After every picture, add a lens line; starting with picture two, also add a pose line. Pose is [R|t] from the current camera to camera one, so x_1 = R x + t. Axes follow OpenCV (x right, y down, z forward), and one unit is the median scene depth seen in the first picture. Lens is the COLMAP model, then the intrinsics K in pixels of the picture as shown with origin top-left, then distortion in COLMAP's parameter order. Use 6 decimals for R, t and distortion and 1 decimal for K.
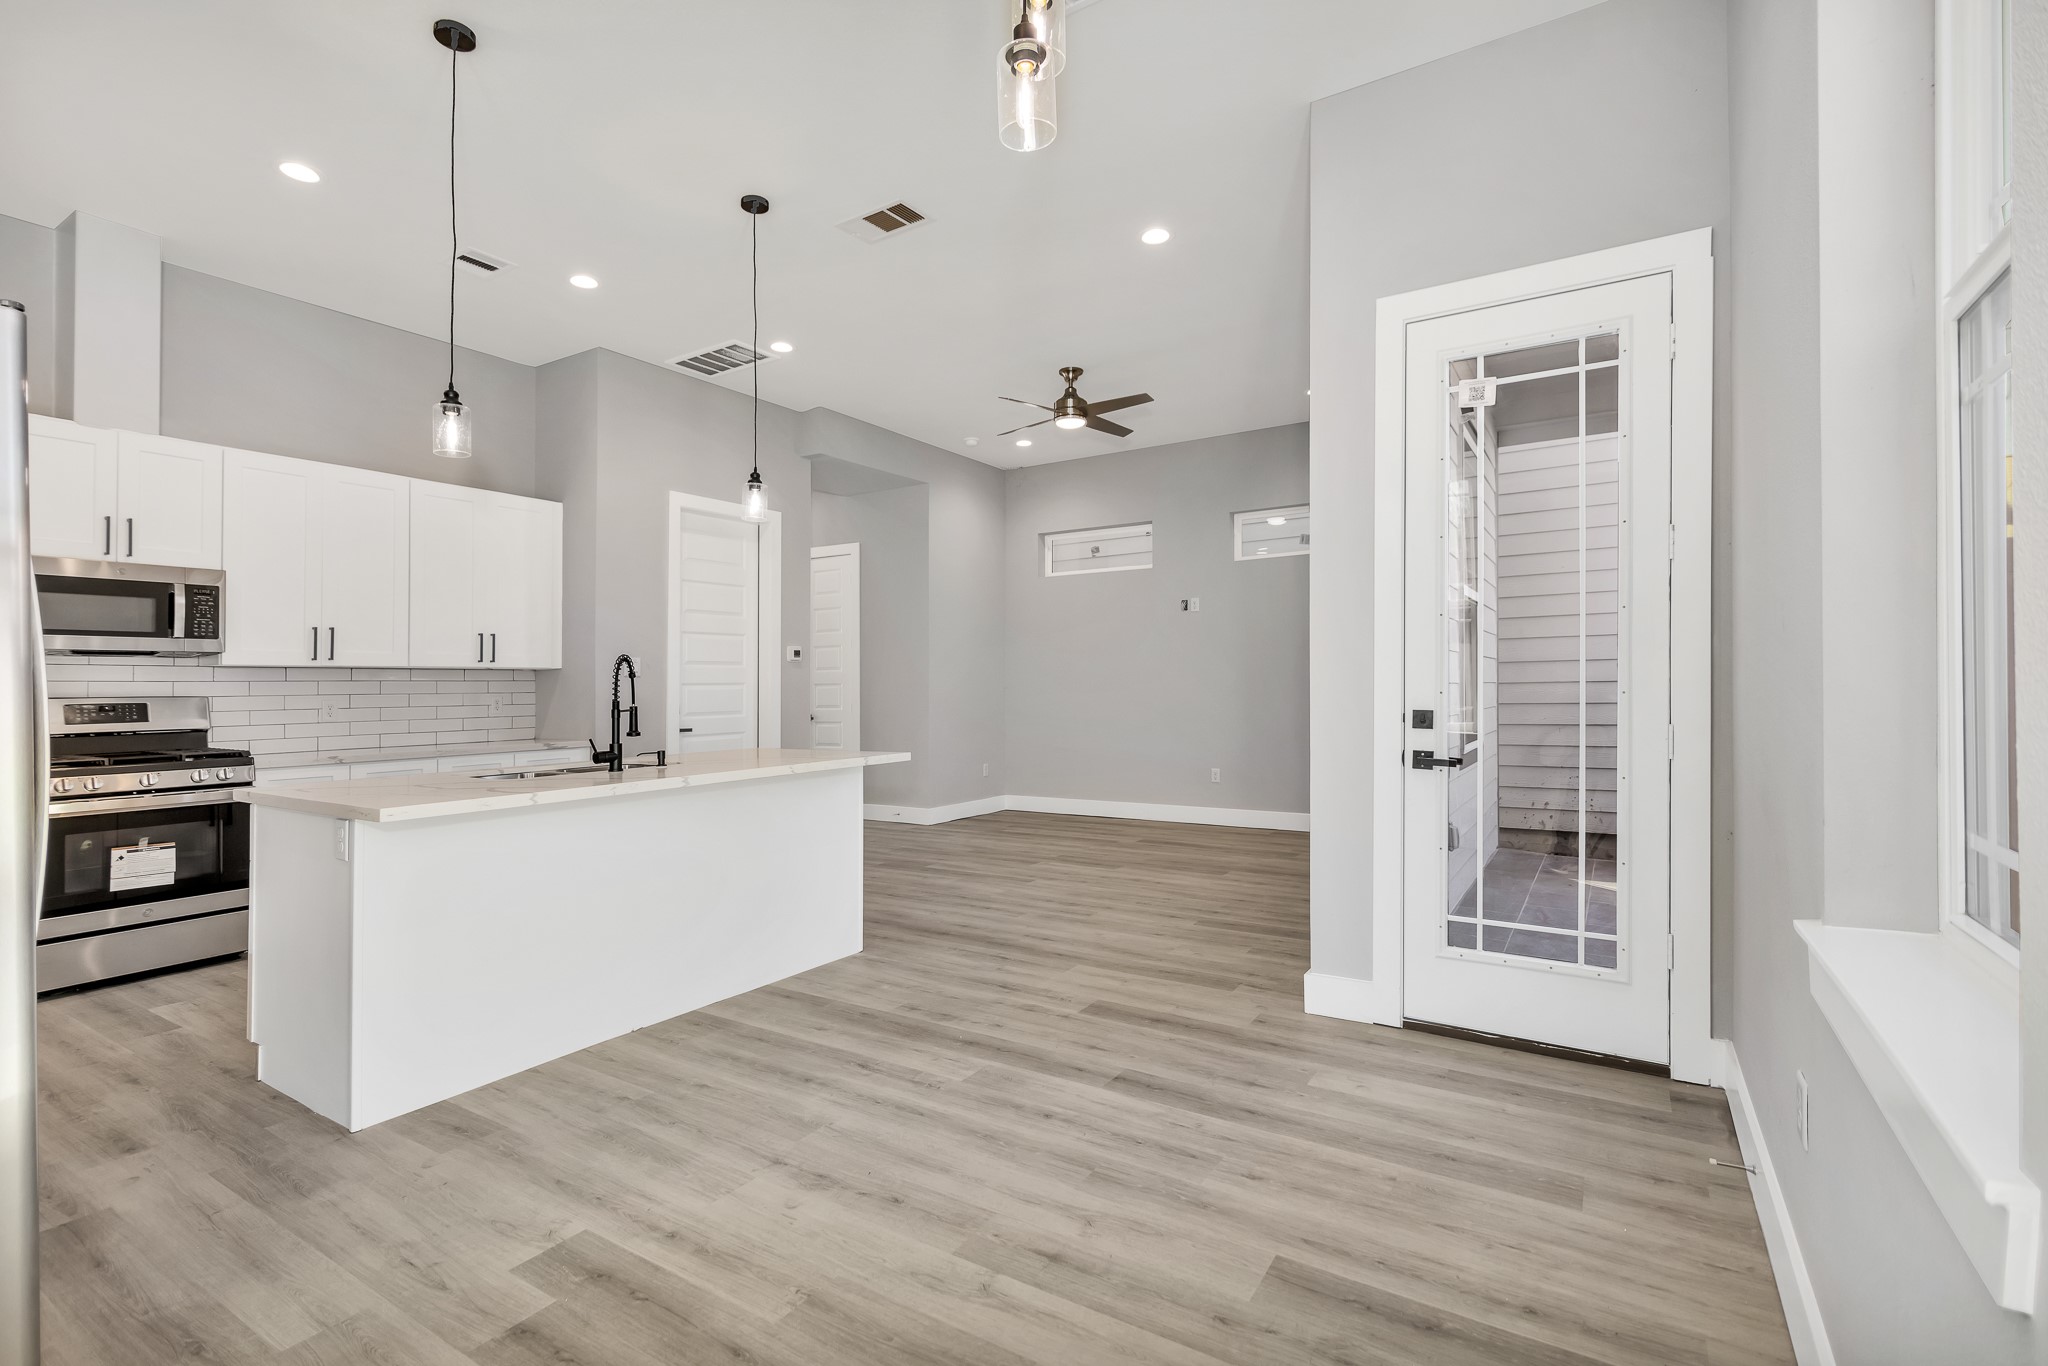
lens RADIAL K [[938.9, 0, 976.6], [0, 938.9, 678.0], [0, 0, 1]] dist [-0.014006, 0.001511]
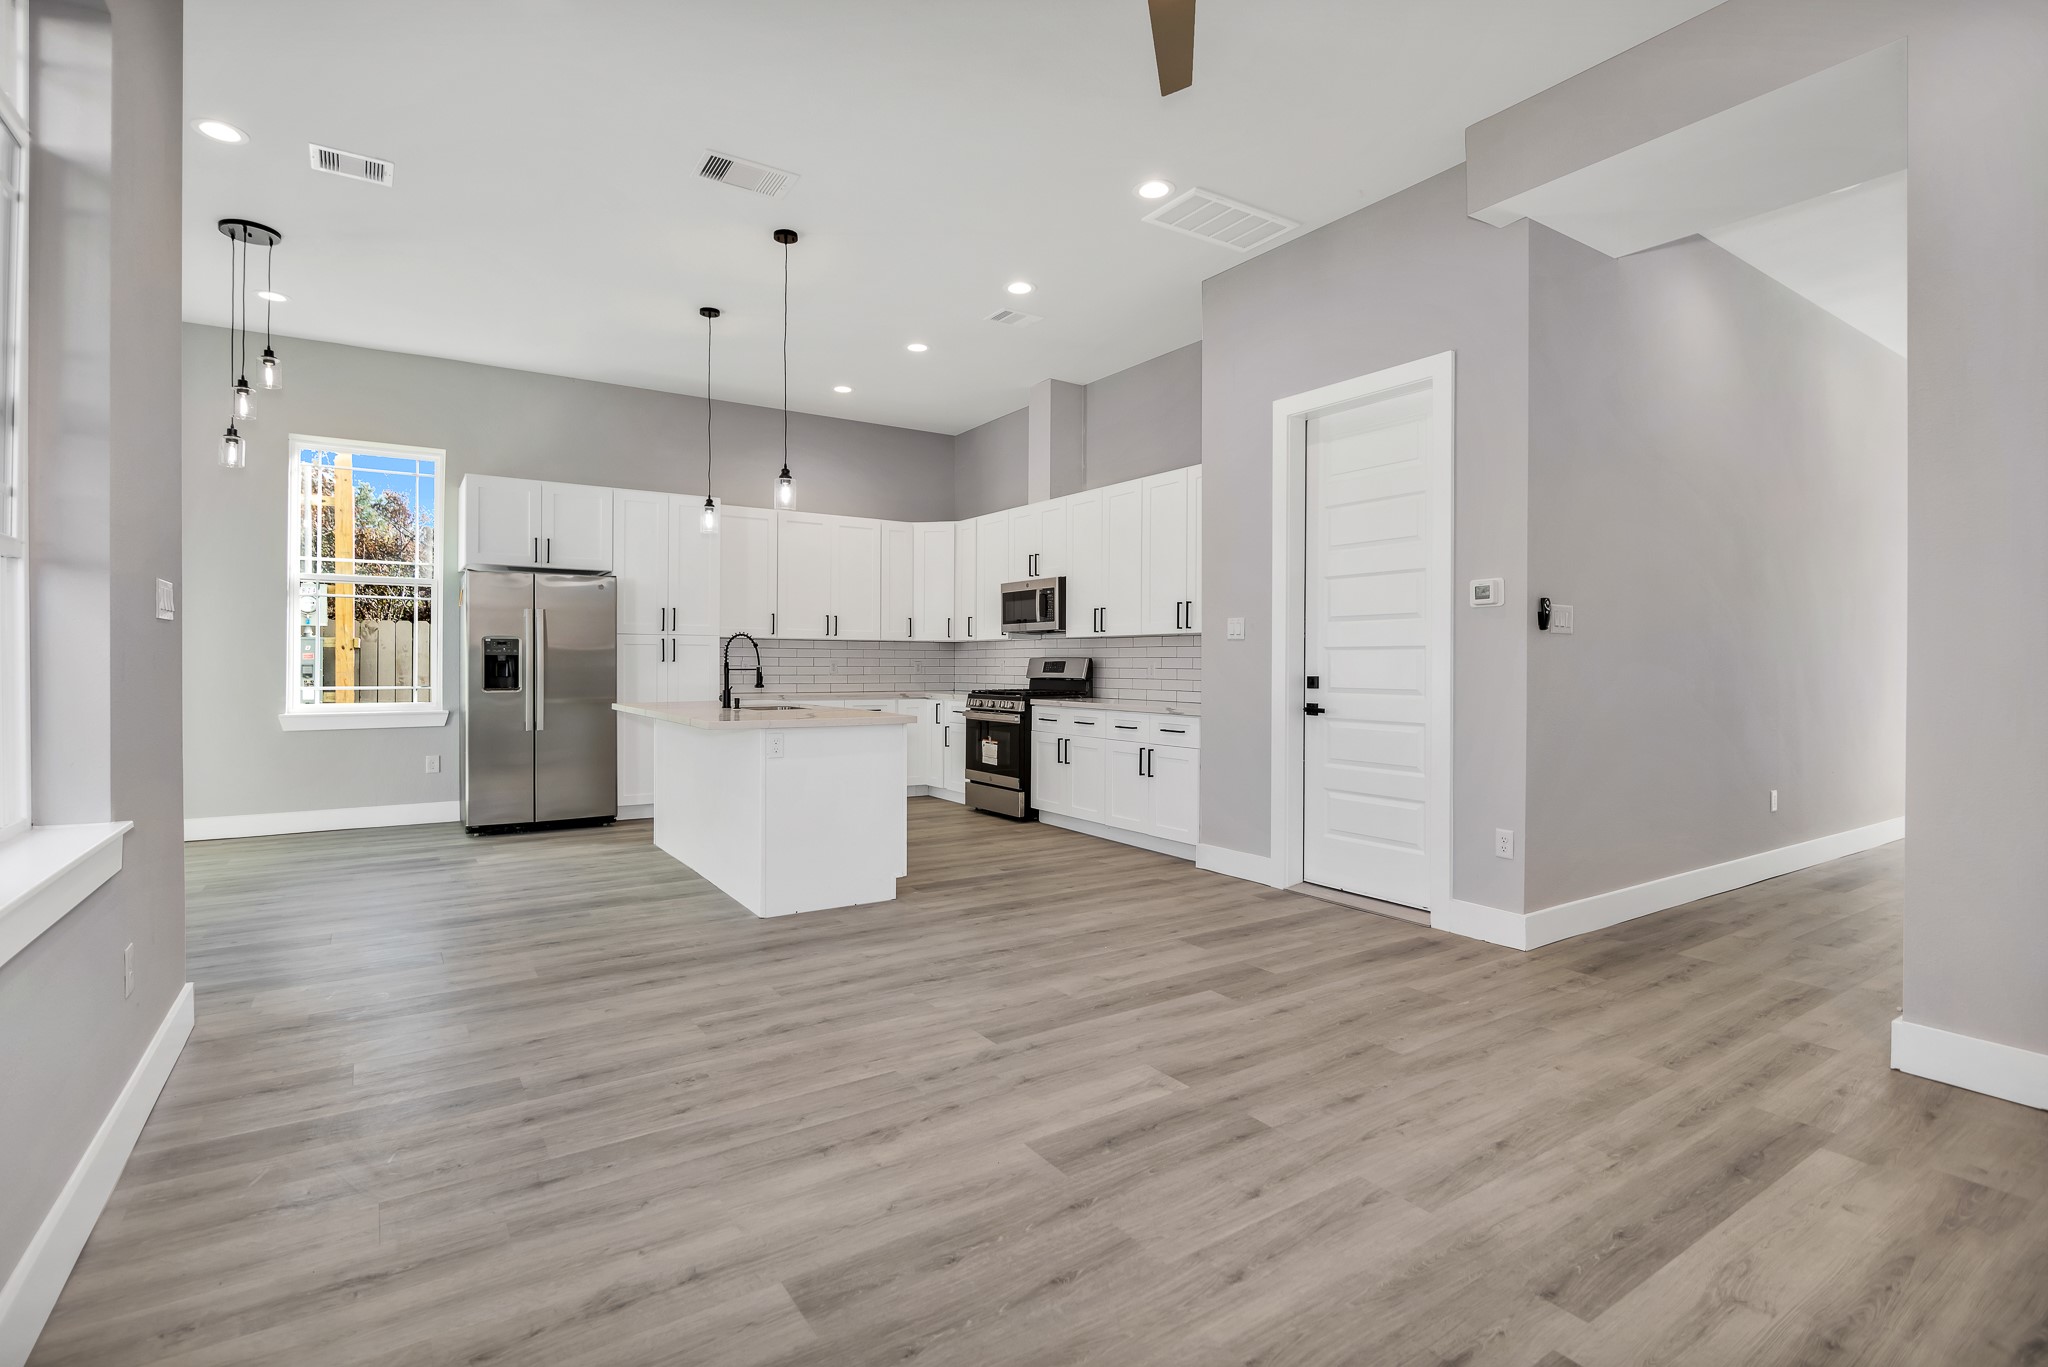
lens RADIAL K [[938.9, 0, 1067.3], [0, 938.9, 663.6], [0, 0, 1]] dist [-0.014006, 0.001511]
pose [[-0.338632, 0.015918, -0.940784, 0.922959], [0.013865, 0.999833, 0.011926, 0.015519], [0.940817, -0.009006, -0.338796, 2.160770]]
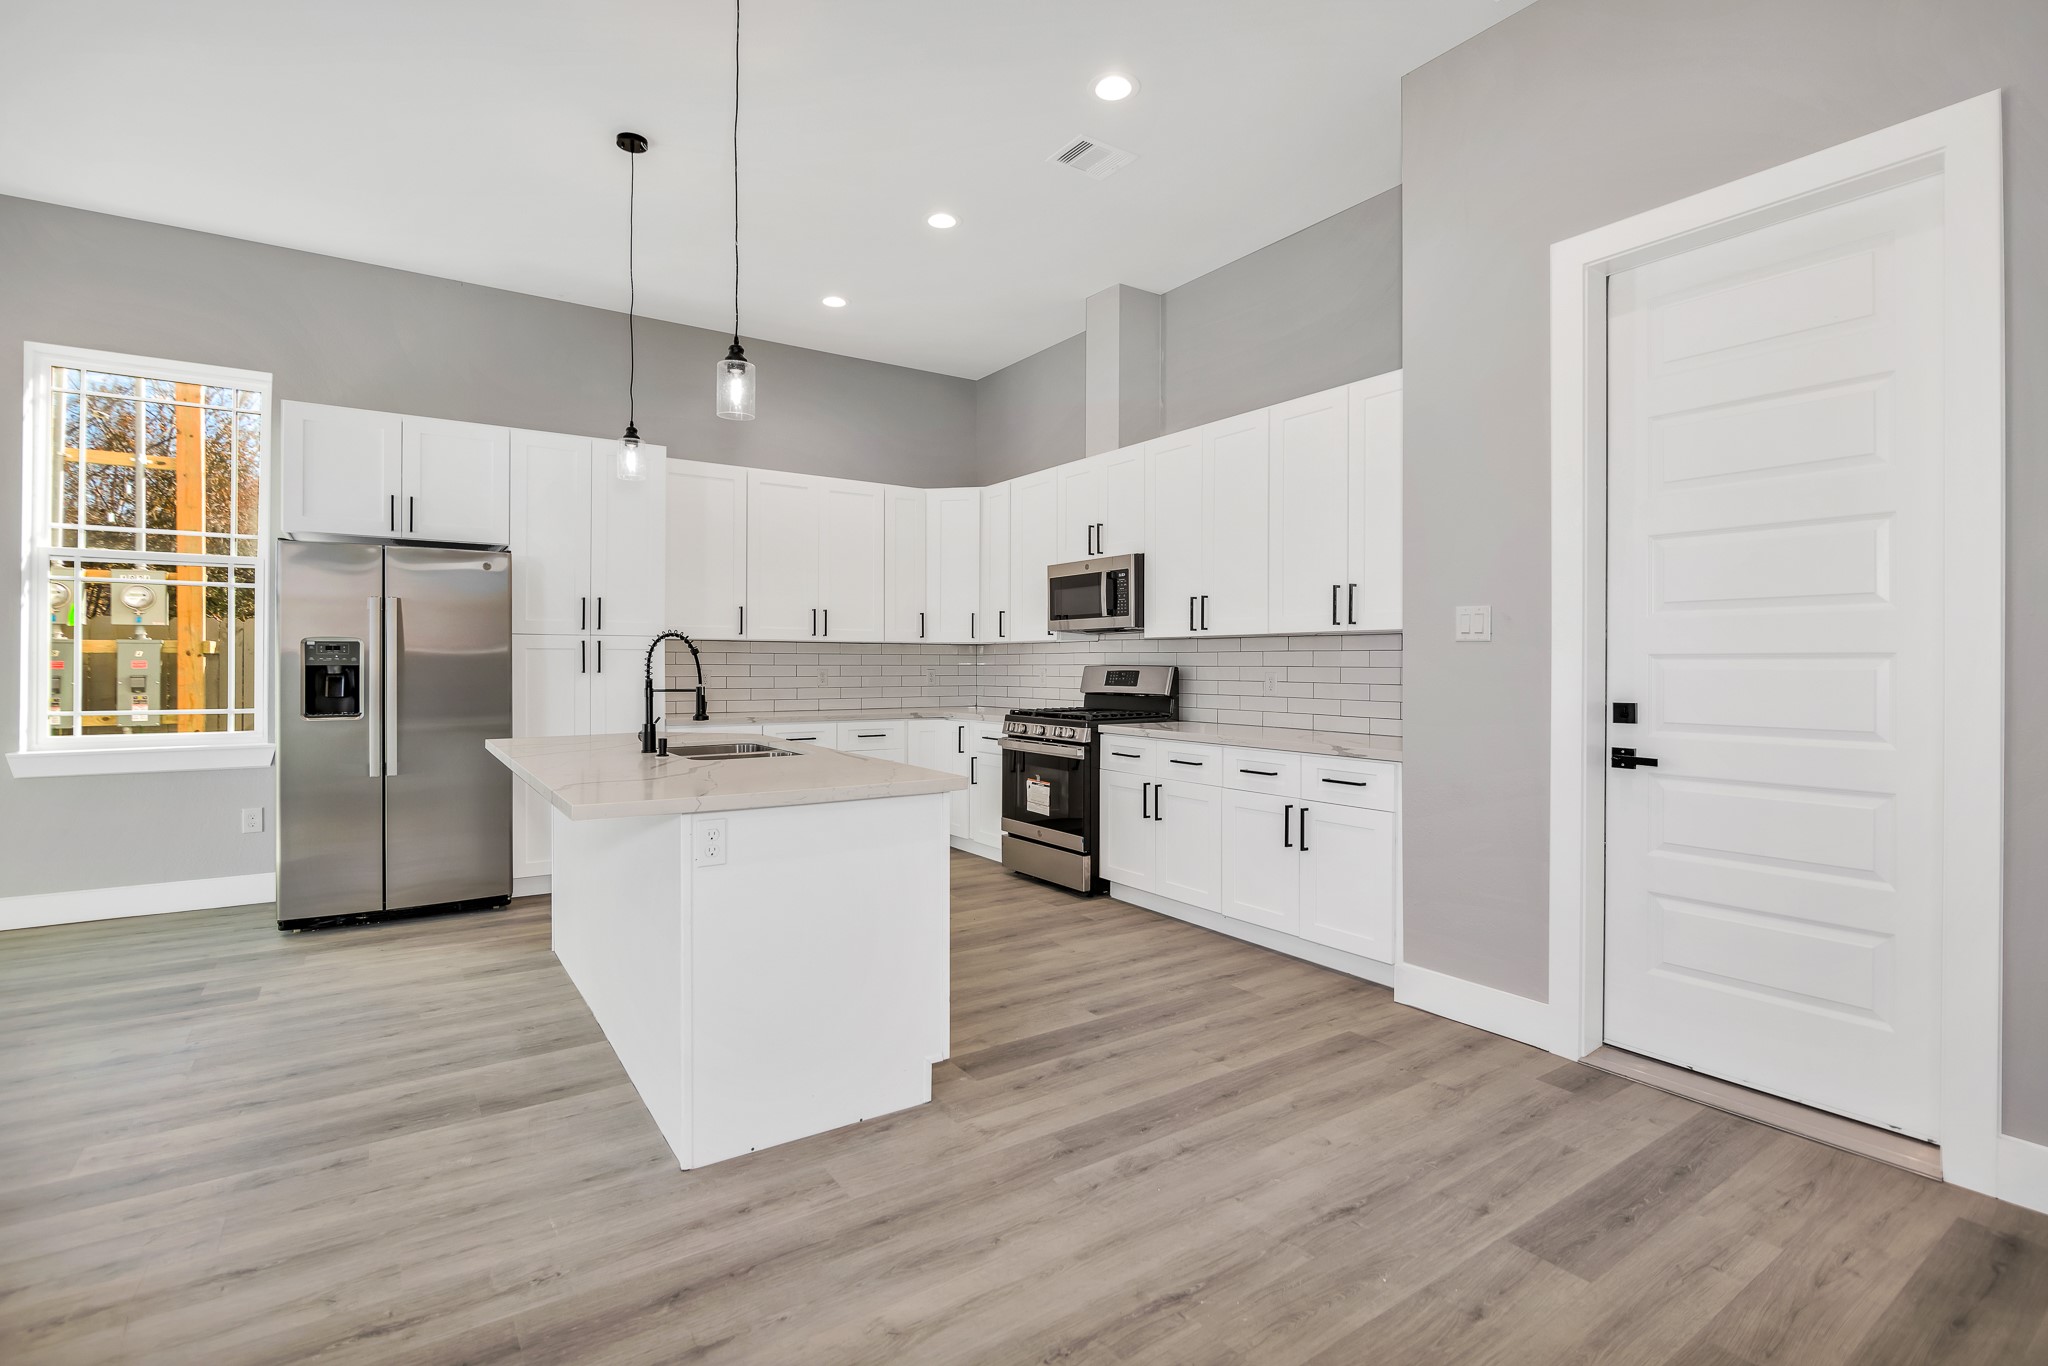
lens RADIAL K [[938.9, 0, 1049.9], [0, 938.9, 656.7], [0, 0, 1]] dist [-0.014006, 0.001511]
pose [[-0.345122, 0.009286, -0.938512, 0.391094], [0.015789, 0.999867, 0.004087, 0.003037], [0.938425, -0.013408, -0.345223, 1.807371]]
